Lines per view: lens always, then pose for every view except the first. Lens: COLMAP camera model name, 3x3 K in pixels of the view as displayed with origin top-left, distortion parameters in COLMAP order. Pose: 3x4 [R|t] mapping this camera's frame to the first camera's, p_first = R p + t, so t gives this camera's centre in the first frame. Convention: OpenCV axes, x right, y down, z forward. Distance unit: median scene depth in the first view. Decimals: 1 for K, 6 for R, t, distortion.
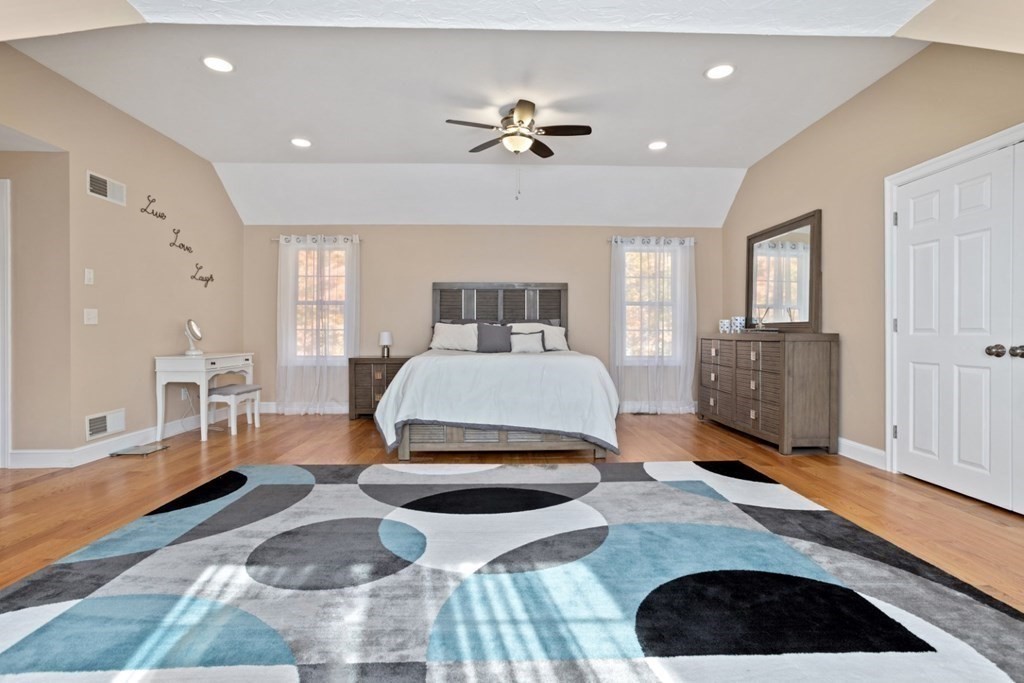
lens RADIAL K [[497.0, 0, 512.0], [0, 497.0, 341.5], [0, 0, 1]] dist [-0.001059, -0.000124]
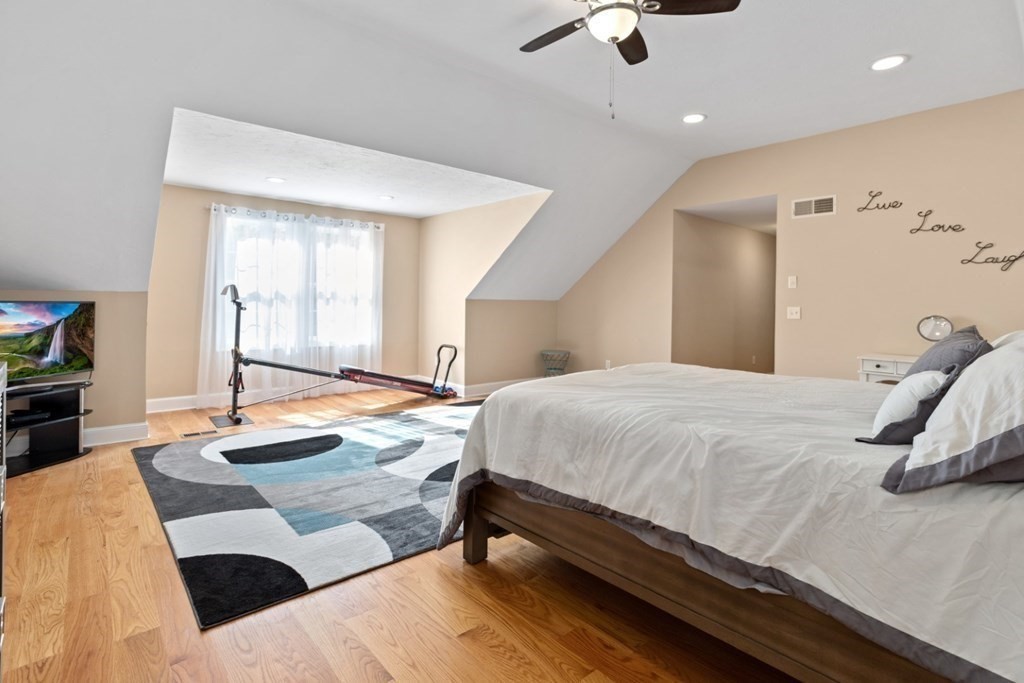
lens RADIAL K [[511.2, 0, 510.4], [0, 511.2, 314.8], [0, 0, 1]] dist [-0.069322, -0.000269]
pose [[-0.784464, 0.001122, -0.620173, 0.529551], [-0.026953, 0.998992, 0.035900, -0.072194], [0.619589, 0.044877, -0.783643, 1.564018]]
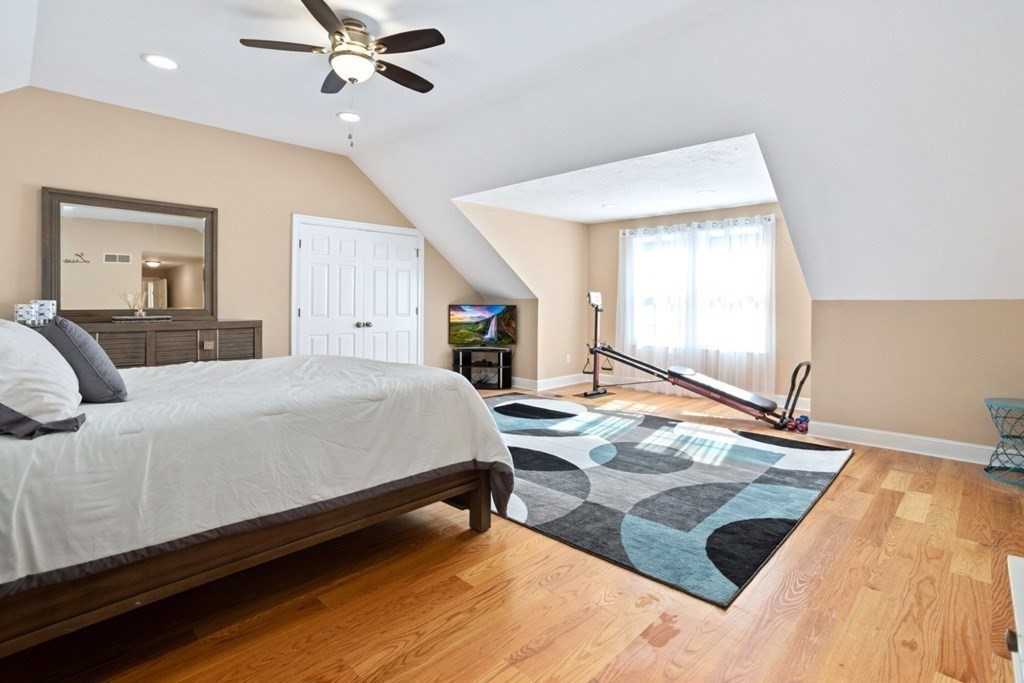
lens RADIAL K [[508.5, 0, 529.8], [0, 508.5, 296.7], [0, 0, 1]] dist [0.000277, 0.000077]
pose [[-0.725586, 0.003503, 0.688123, -0.757761], [0.005722, 0.999983, 0.000943, -0.072477], [-0.688108, 0.004622, -0.725593, 1.503778]]
